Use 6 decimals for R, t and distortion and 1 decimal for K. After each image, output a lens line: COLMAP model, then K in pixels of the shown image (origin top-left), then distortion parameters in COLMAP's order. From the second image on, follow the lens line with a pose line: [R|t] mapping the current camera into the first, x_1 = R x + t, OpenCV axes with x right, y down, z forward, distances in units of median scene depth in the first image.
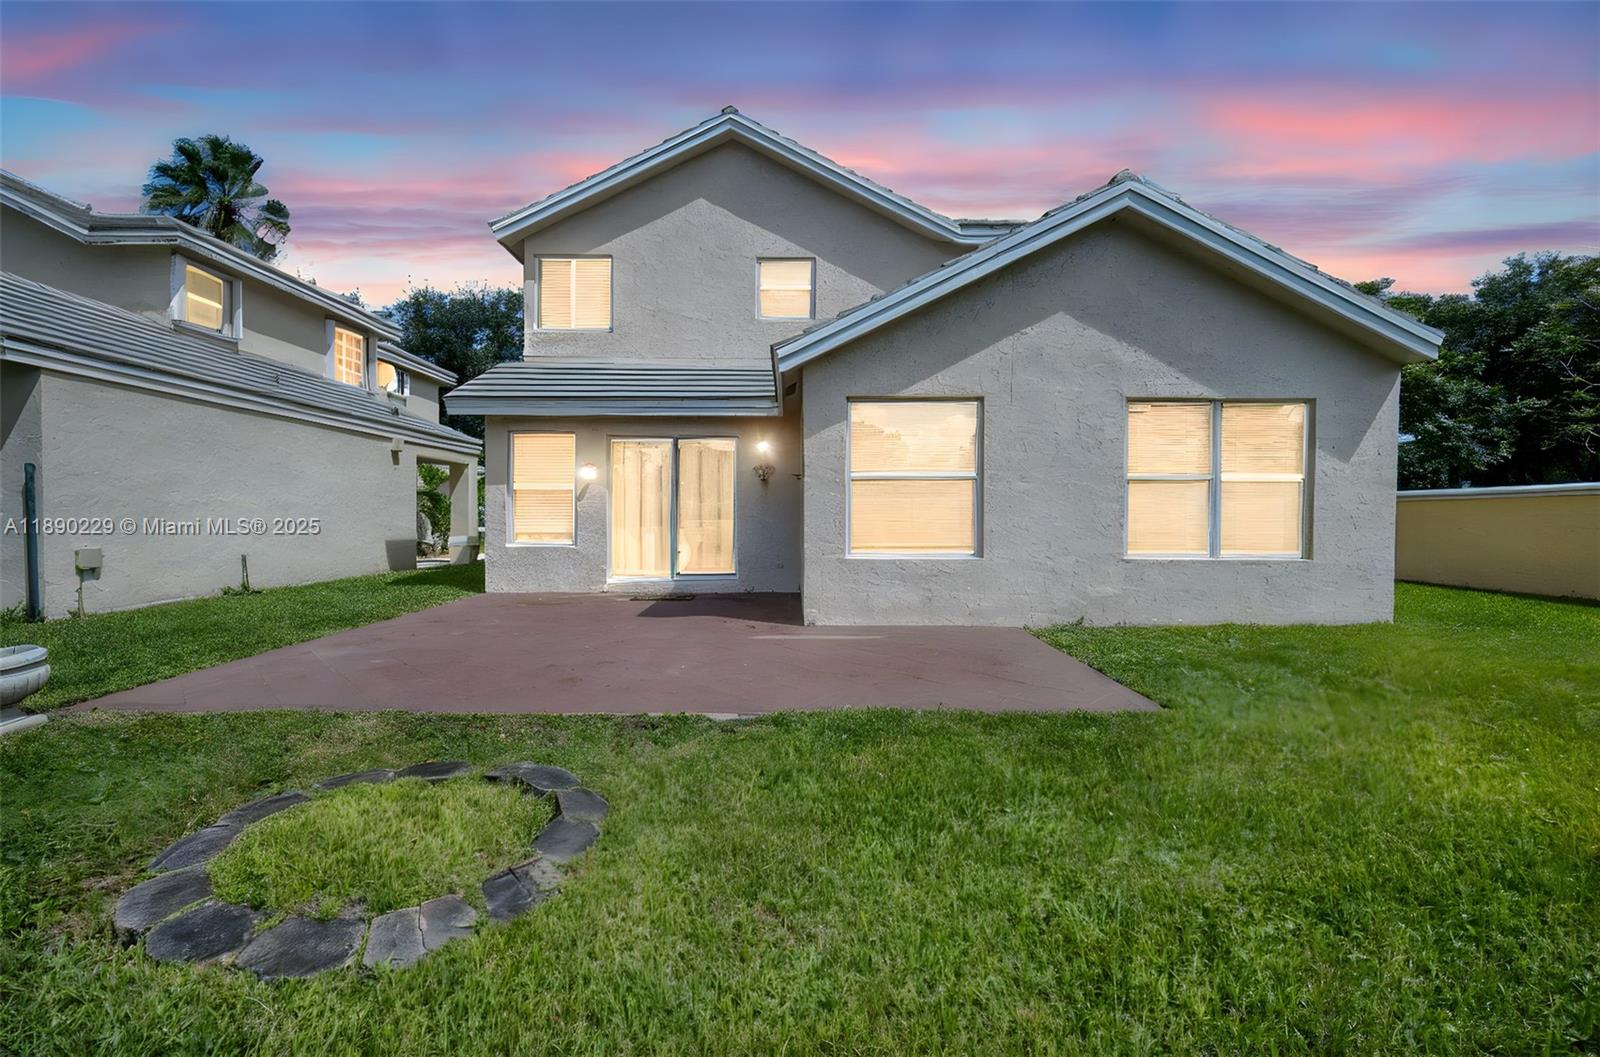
lens RADIAL K [[667.0, 0, 800.0], [0, 667.0, 528.5], [0, 0, 1]] dist [0.000983, 0.000169]
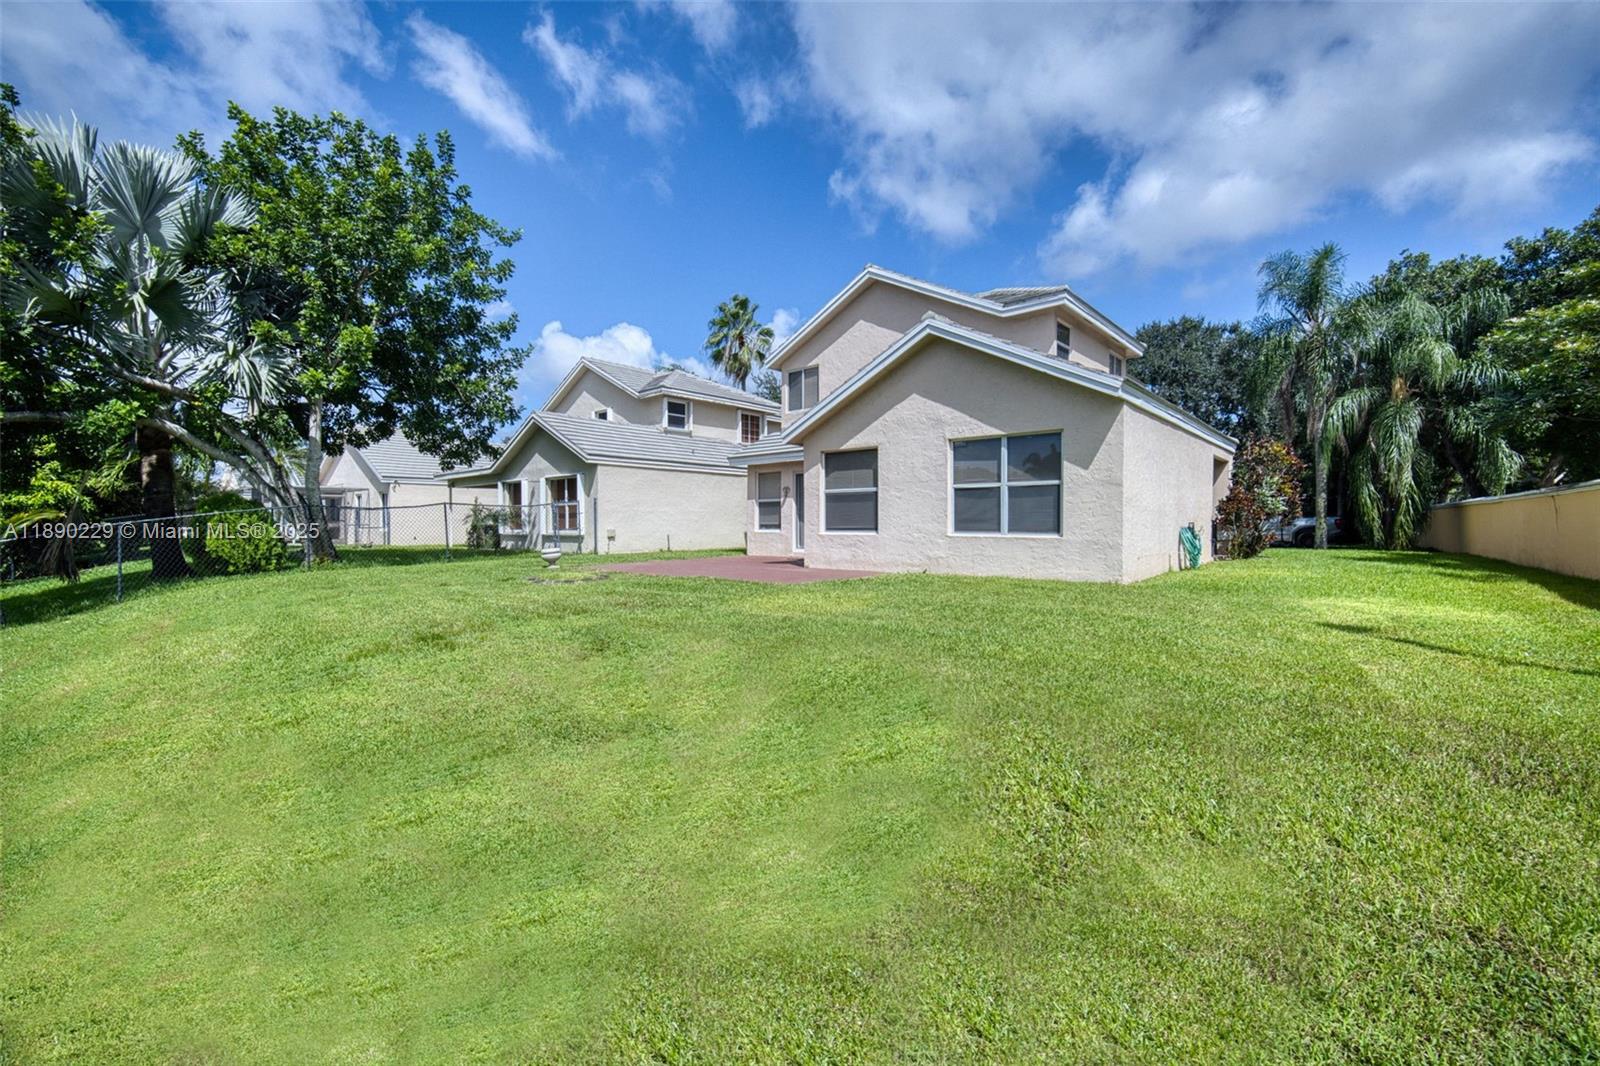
lens RADIAL K [[665.6, 0, 800.0], [0, 665.6, 533.0], [0, 0, 1]] dist [0.000389, -0.000002]
pose [[0.744934, 0.003989, -0.667126, 1.308525], [-0.006839, 0.999975, -0.001657, 0.045174], [0.667103, 0.005797, 0.744943, -0.487736]]
